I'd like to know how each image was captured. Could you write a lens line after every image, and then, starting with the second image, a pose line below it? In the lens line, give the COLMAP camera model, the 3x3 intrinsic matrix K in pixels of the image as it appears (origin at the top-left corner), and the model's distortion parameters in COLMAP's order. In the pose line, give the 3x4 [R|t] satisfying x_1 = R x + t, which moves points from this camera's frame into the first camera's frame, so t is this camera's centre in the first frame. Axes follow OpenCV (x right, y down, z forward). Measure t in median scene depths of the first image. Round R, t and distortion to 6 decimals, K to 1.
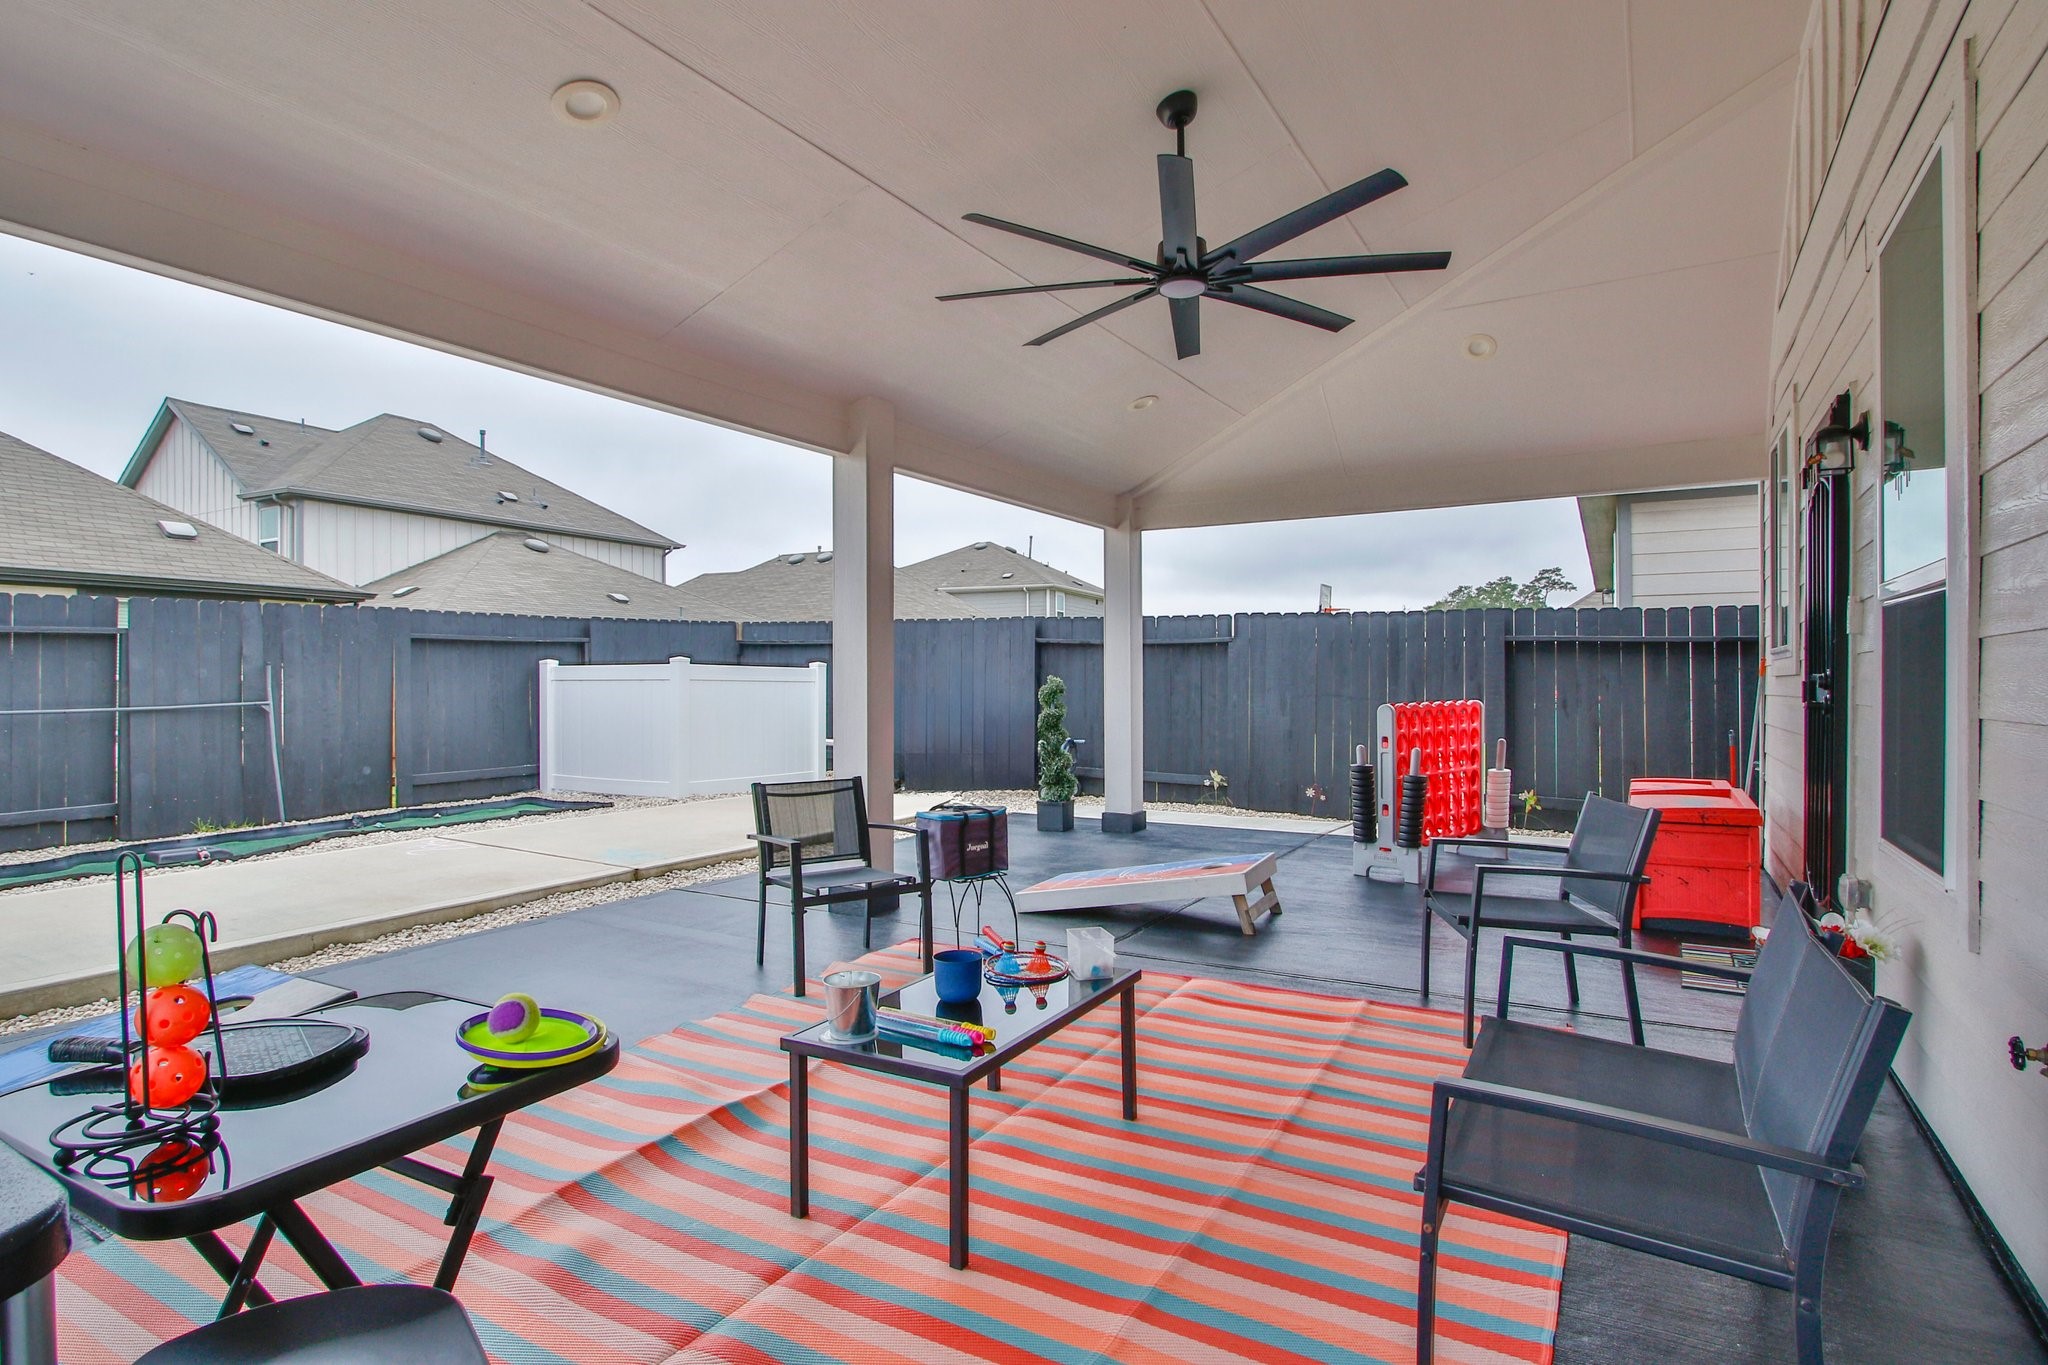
lens RADIAL K [[1049.1, 0, 1029.5], [0, 1049.1, 686.6], [0, 0, 1]] dist [-0.018101, 0.003808]
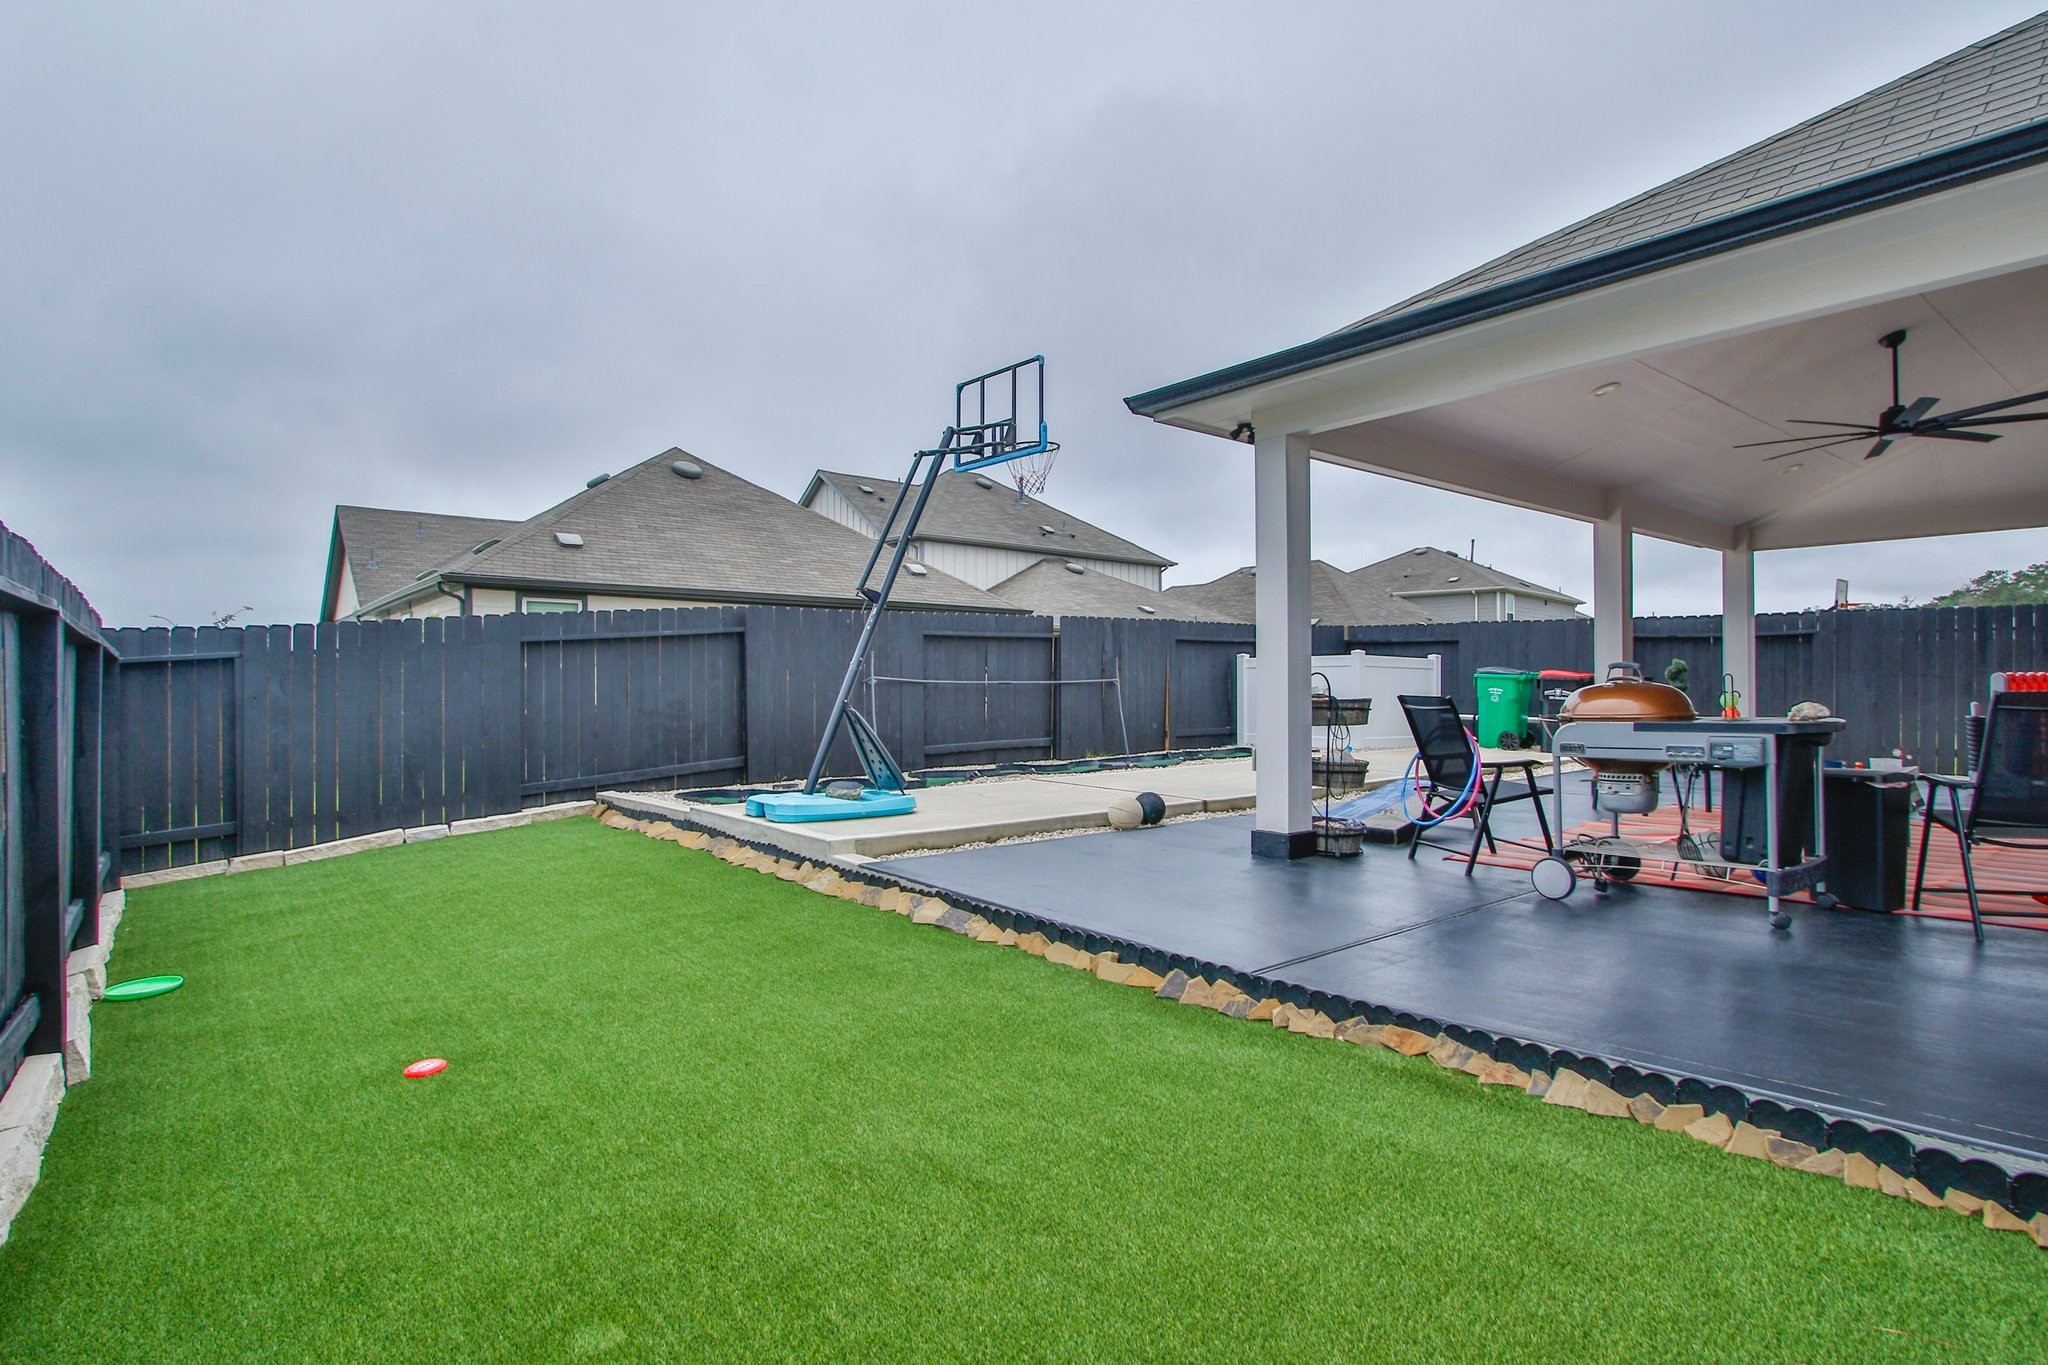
lens RADIAL K [[1049.1, 0, 1028.2], [0, 1049.1, 683.3], [0, 0, 1]] dist [-0.018101, 0.003808]
pose [[0.937258, 0.000409, -0.348637, -0.133421], [-0.003755, 0.999953, -0.008923, 0.016387], [0.348617, 0.009672, 0.937215, -0.255509]]
